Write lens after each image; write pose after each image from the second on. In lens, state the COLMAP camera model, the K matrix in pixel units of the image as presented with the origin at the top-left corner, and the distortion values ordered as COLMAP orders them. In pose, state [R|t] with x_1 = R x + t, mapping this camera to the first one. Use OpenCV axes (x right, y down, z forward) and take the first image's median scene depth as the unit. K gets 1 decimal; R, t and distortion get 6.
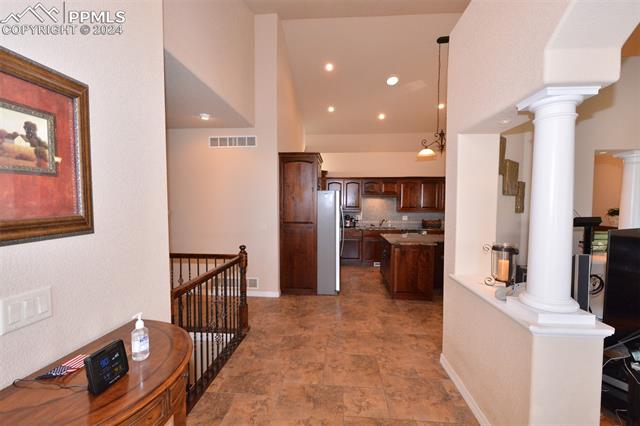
lens RADIAL K [[281.1, 0, 319.2], [0, 281.1, 217.7], [0, 0, 1]] dist [-0.001062, -0.000767]
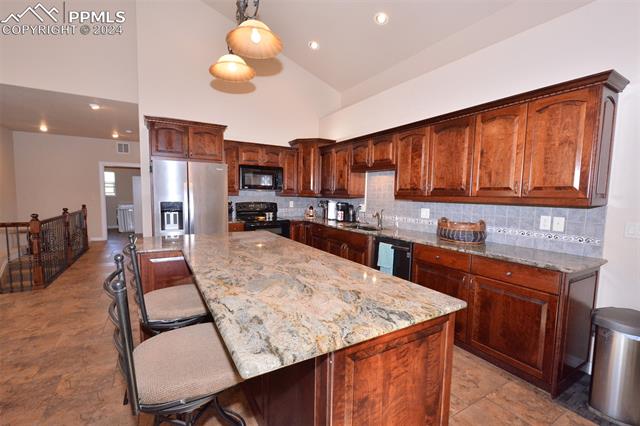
lens RADIAL K [[281.1, 0, 319.2], [0, 281.1, 217.7], [0, 0, 1]] dist [-0.001062, -0.000767]
pose [[0.573116, 0.076925, -0.815856, 1.236106], [-0.058150, 0.996892, 0.053146, -0.012858], [0.817409, 0.016984, 0.575808, 1.210052]]
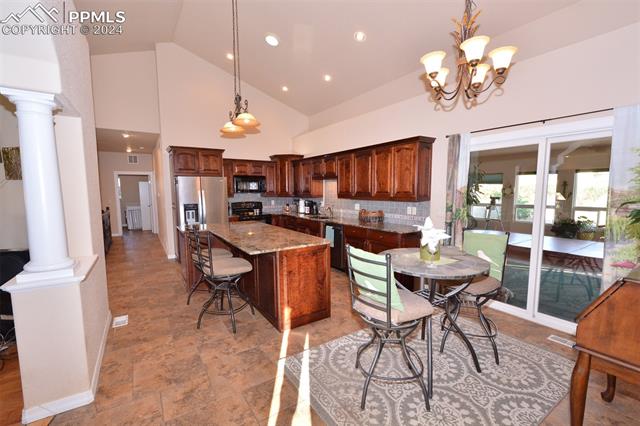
lens RADIAL K [[281.1, 0, 319.2], [0, 281.1, 217.7], [0, 0, 1]] dist [-0.001062, -0.000767]
pose [[0.609194, 0.072764, -0.789676, 1.743425], [-0.032500, 0.997236, 0.066817, -0.034199], [0.792355, -0.015040, 0.609875, 0.974244]]
